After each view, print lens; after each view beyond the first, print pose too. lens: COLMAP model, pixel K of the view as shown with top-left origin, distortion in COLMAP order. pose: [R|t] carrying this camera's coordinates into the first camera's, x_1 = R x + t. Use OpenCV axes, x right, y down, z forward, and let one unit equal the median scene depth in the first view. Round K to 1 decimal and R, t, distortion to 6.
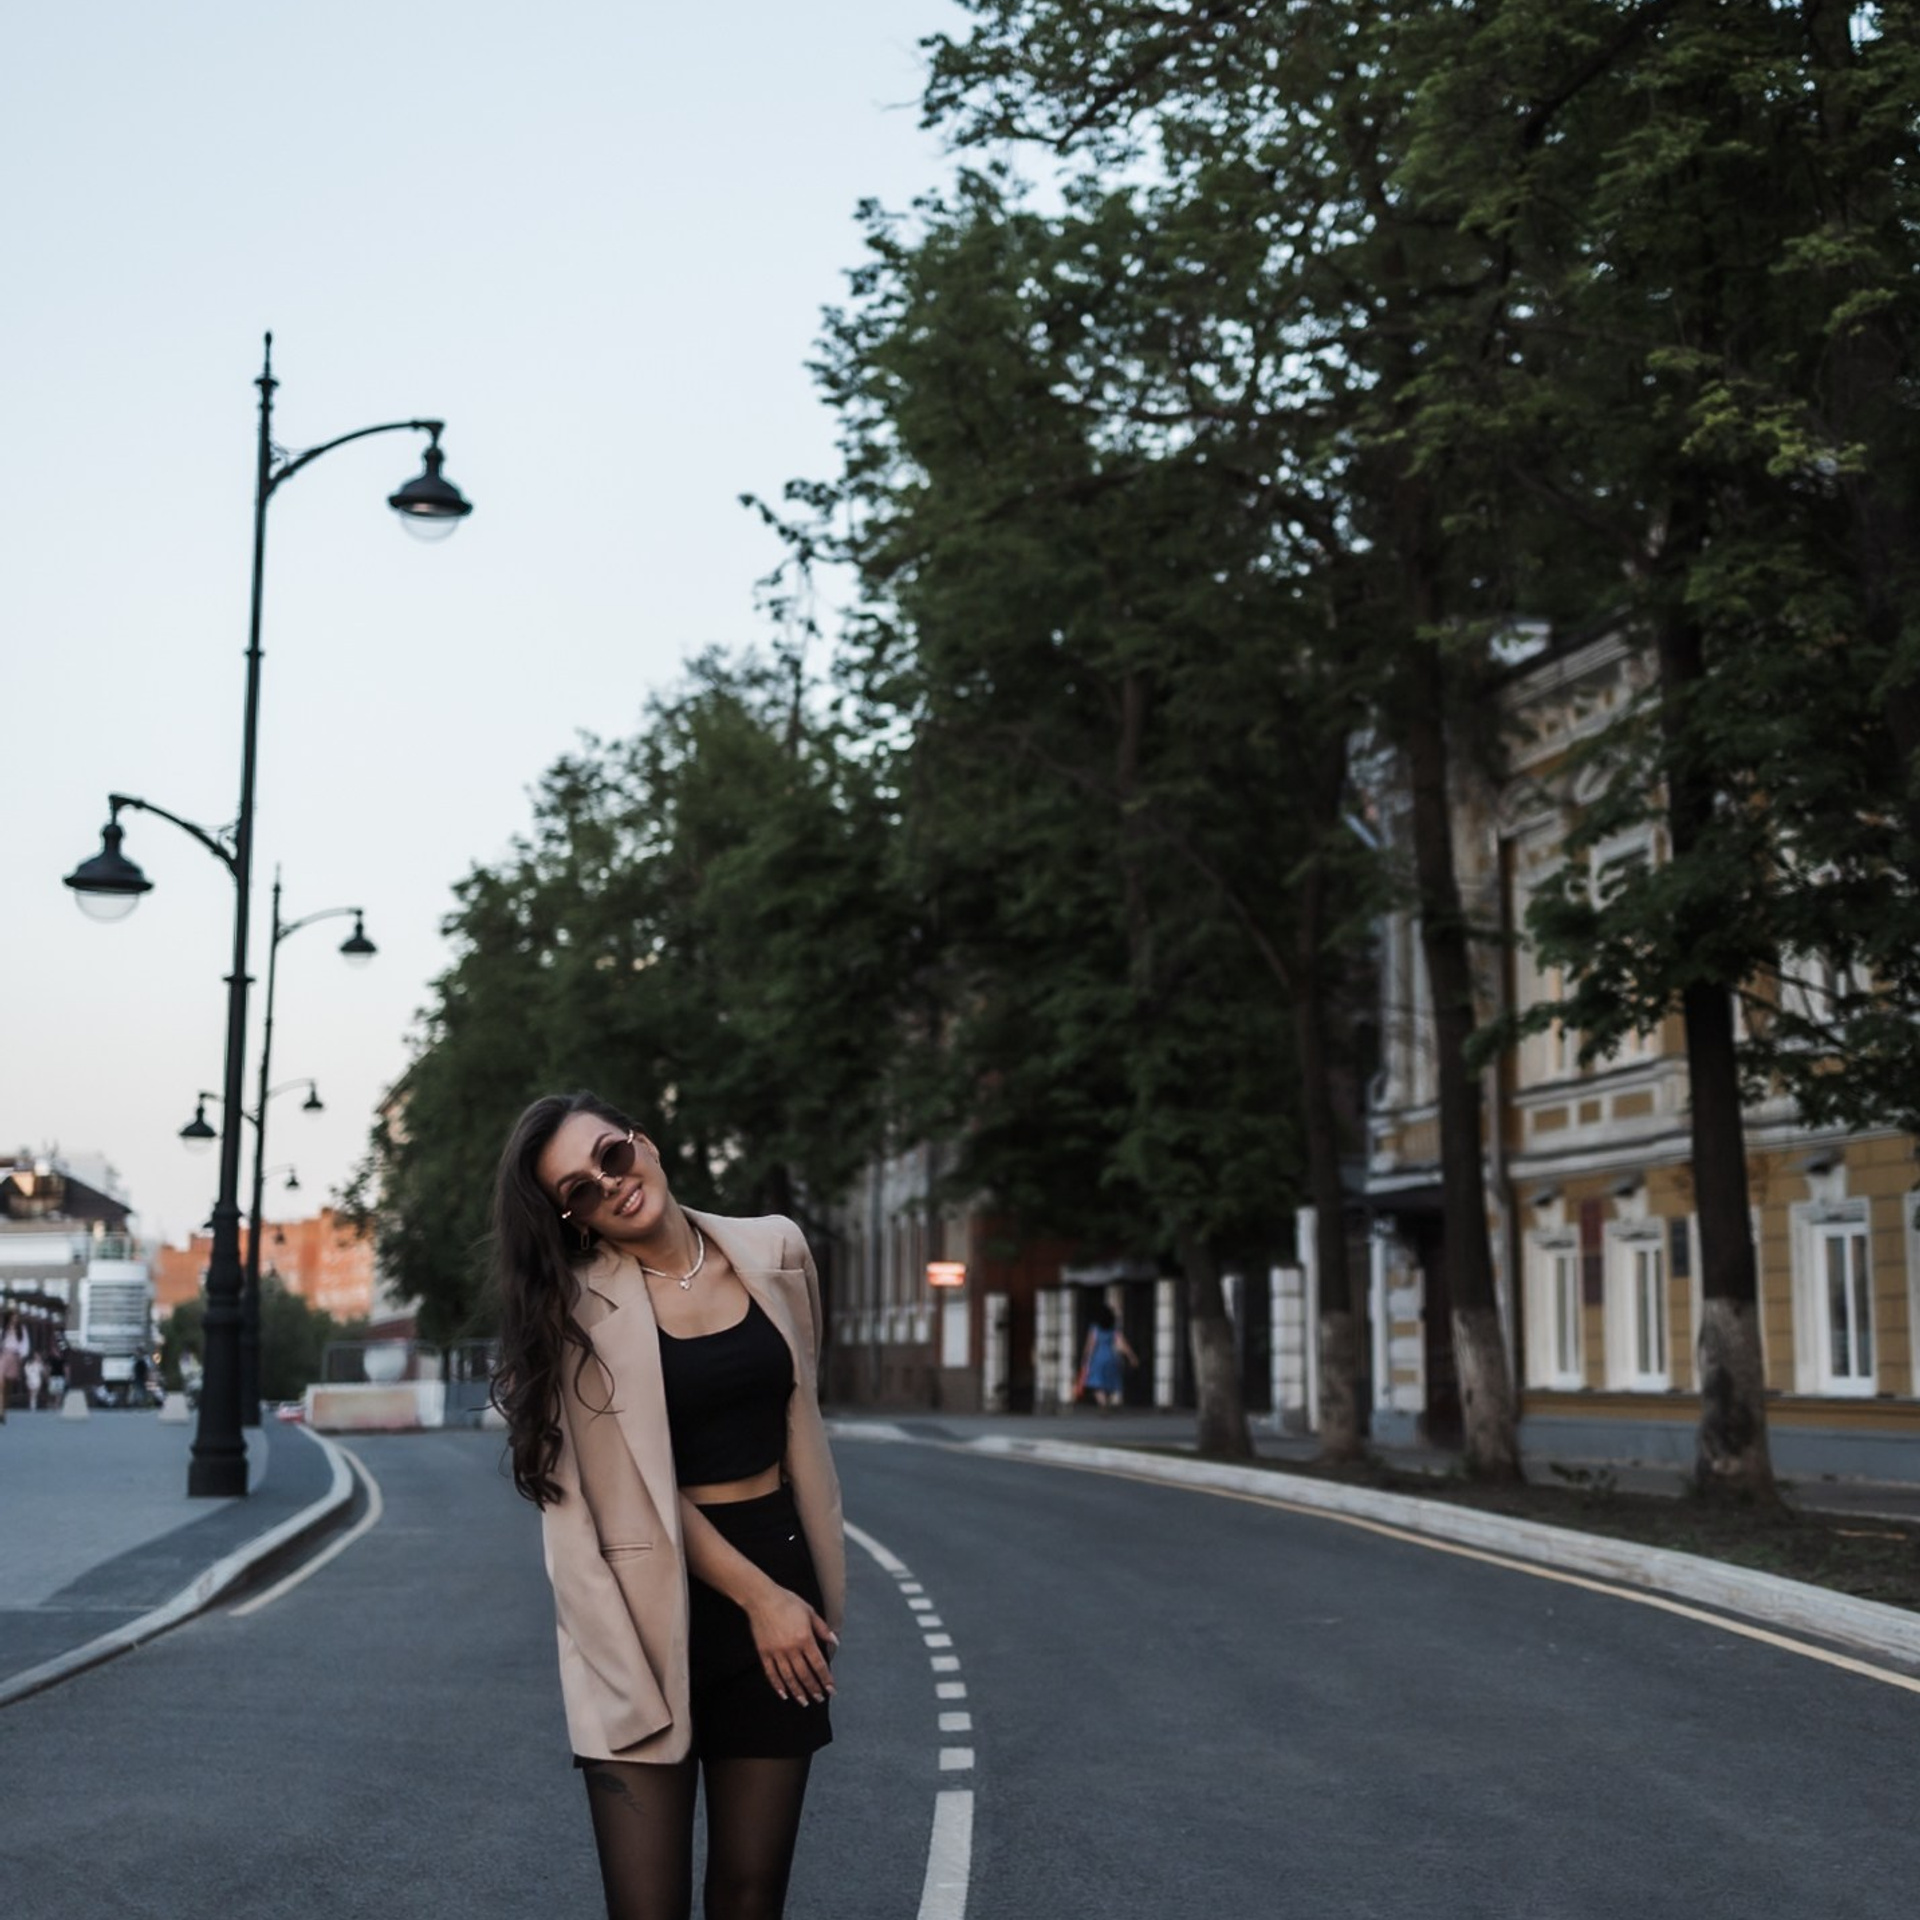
lens RADIAL K [[3307.6, 0, 1095.2], [0, 3307.6, 794.3], [0, 0, 1]] dist [0.115395, -0.140335]
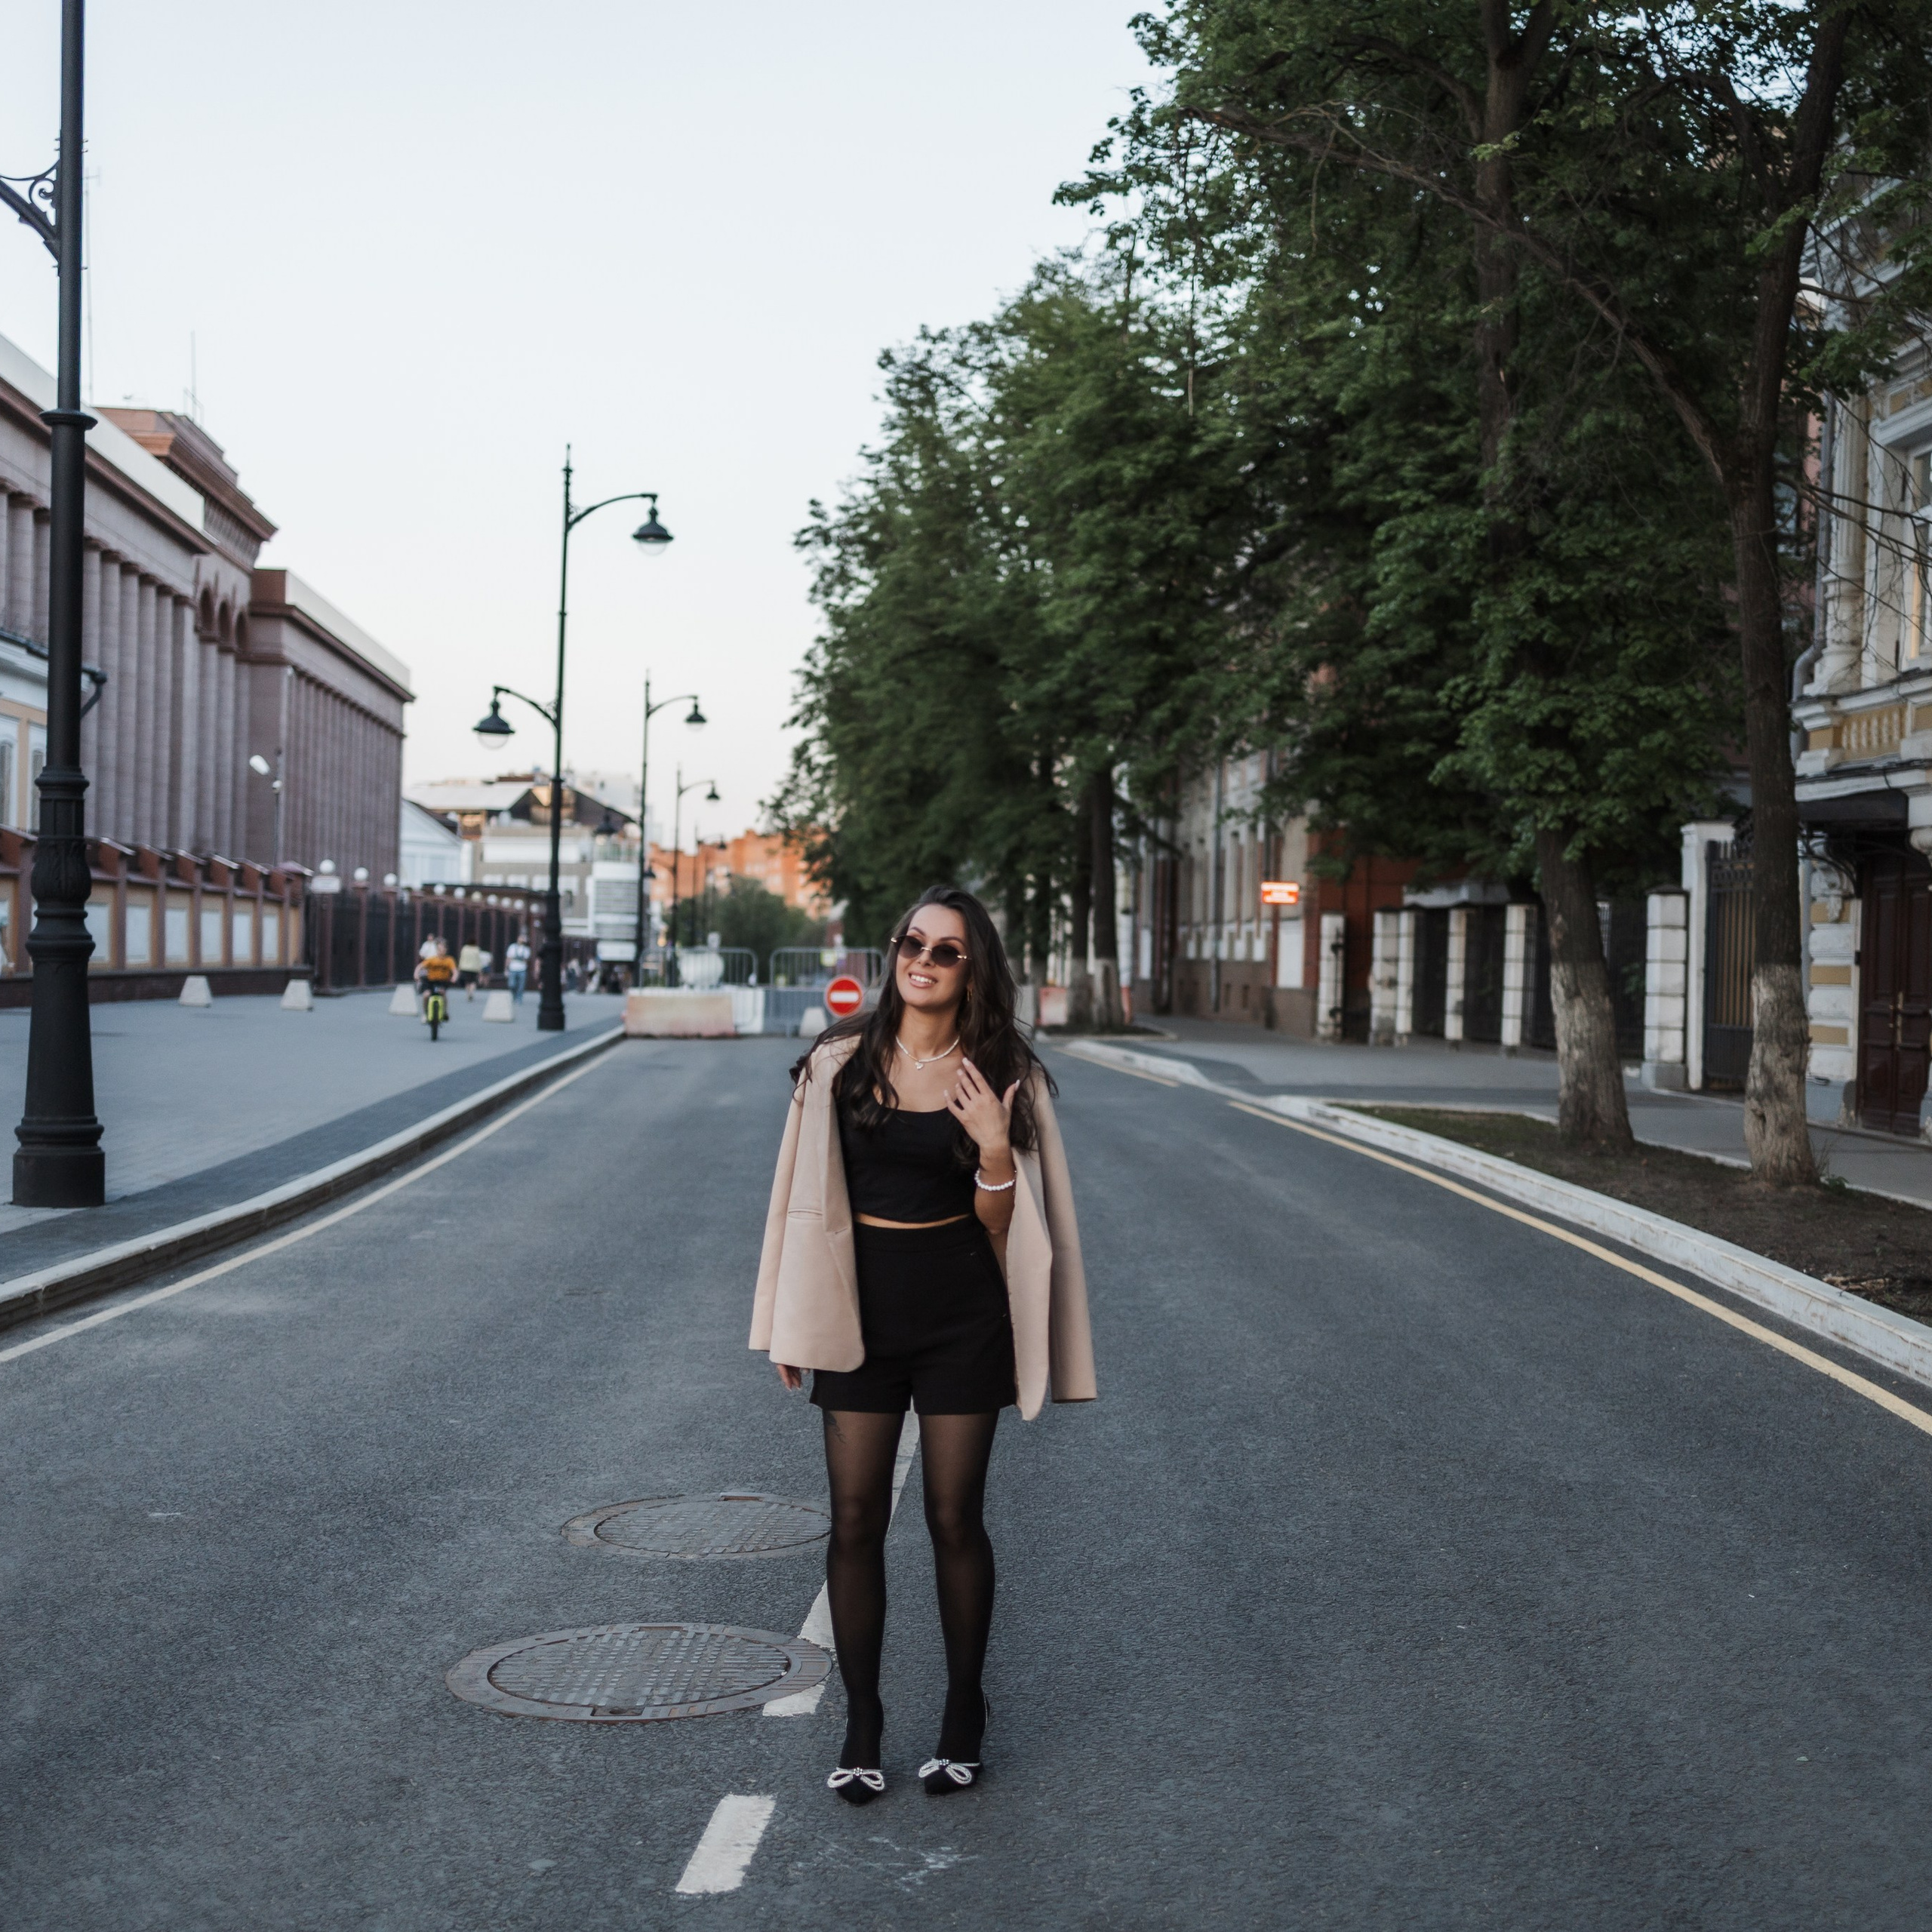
lens RADIAL K [[2841.3, 0, 966.7], [0, 2841.3, 960.0], [0, 0, 1]] dist [0.109187, -0.027834]
pose [[0.985504, 0.024341, -0.167900, 0.006742], [0.004287, 0.985766, 0.168070, 0.047371], [0.169601, -0.166353, 0.971371, 0.341221]]
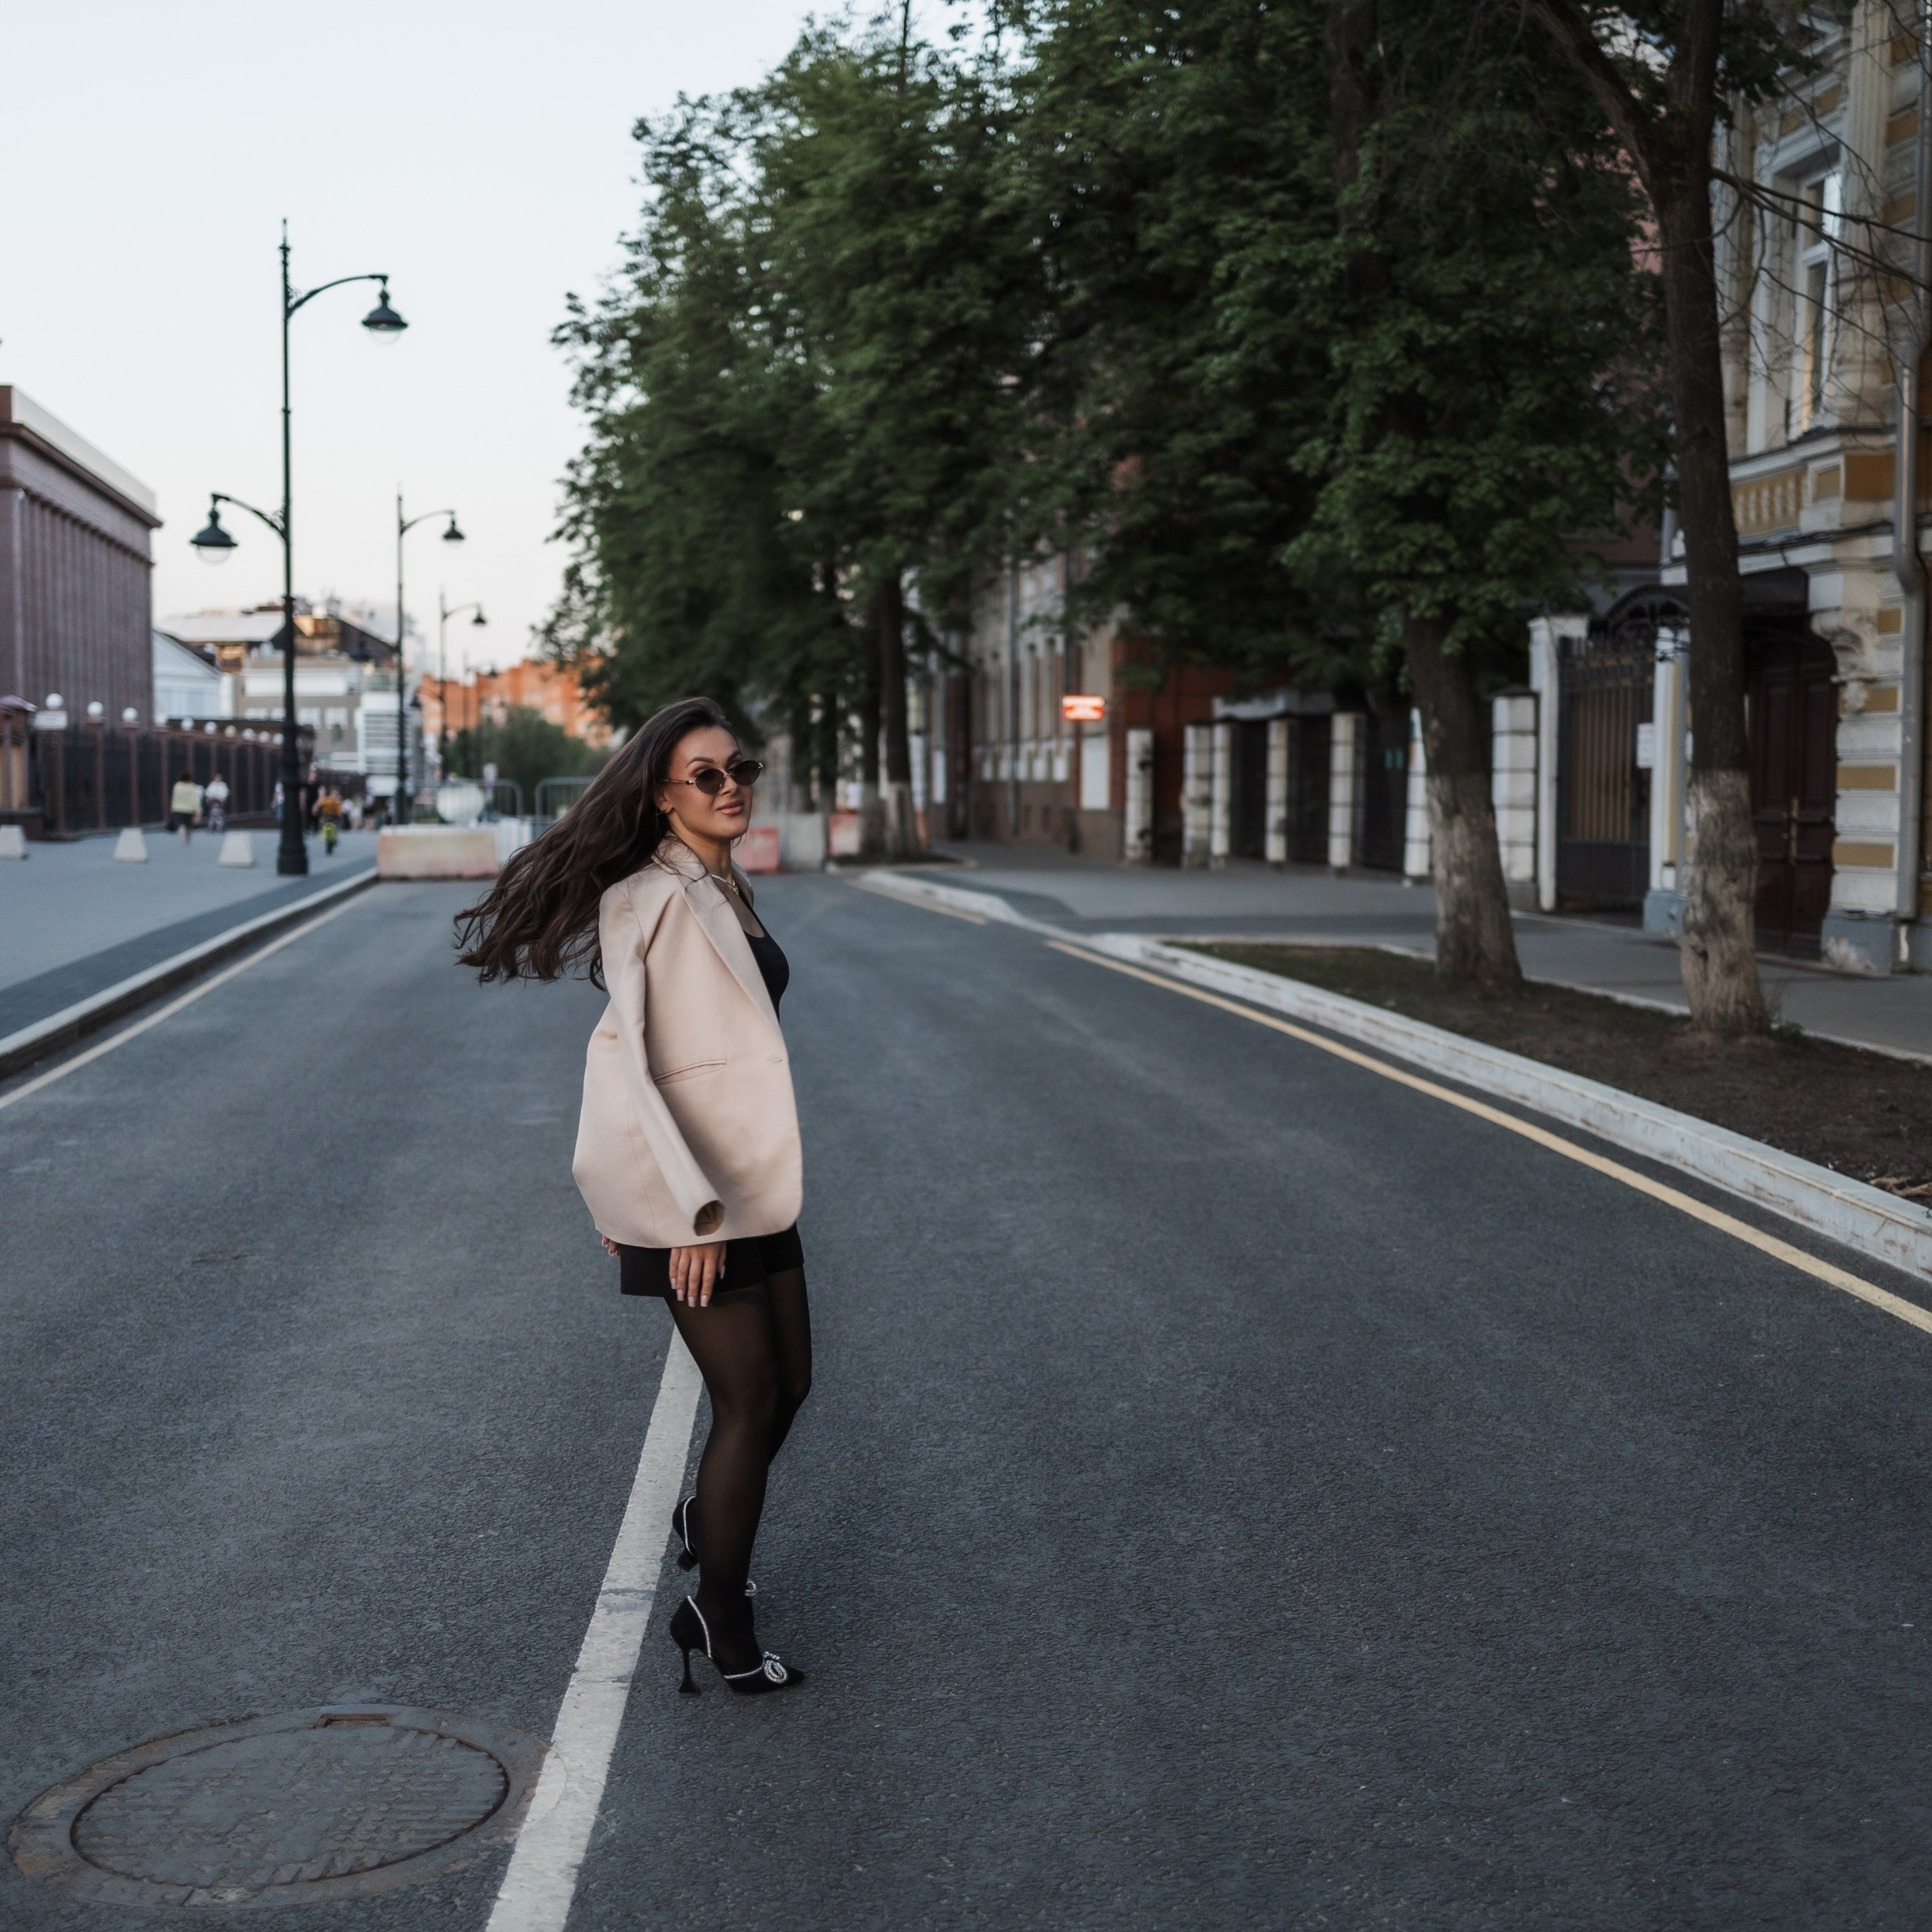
lens RADIAL K [[2858.3, 0, 966.0], [0, 2858.3, 966.0], [0, 0, 1]] dist [0.114438, -0.068700]
pose [[0.995515, 0.006842, -0.094352, -0.006210], [0.015201, 0.972850, 0.230936, 0.061706], [0.093371, -0.231335, 0.968383, 0.426245]]
